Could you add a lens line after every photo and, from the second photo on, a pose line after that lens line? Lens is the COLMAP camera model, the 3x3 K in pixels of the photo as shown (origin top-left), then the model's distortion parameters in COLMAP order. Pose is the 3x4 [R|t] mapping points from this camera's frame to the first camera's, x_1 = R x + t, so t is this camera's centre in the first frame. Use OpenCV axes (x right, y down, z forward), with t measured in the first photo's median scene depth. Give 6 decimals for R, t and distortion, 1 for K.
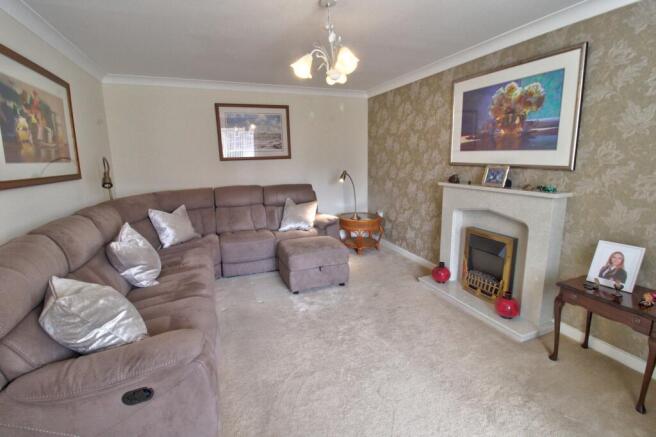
lens RADIAL K [[305.7, 0, 328.4], [0, 305.7, 216.7], [0, 0, 1]] dist [-0.002335, -0.009942]
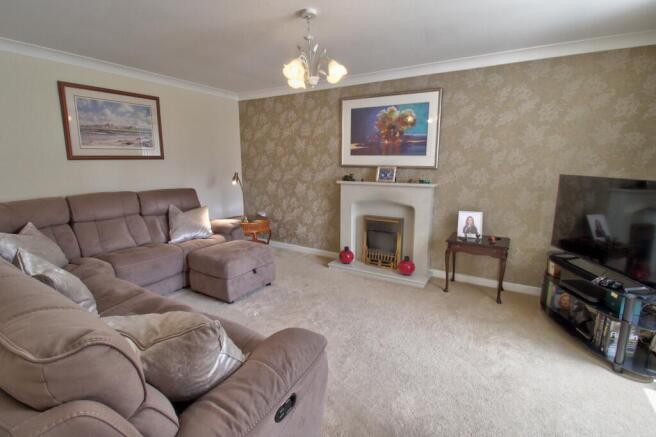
lens RADIAL K [[305.7, 0, 331.6], [0, 305.7, 217.3], [0, 0, 1]] dist [-0.002335, -0.009942]
pose [[0.792638, -0.090167, 0.602989, -0.414555], [0.102966, 0.994595, 0.013376, 0.011615], [-0.600936, 0.051485, 0.797637, 0.066856]]
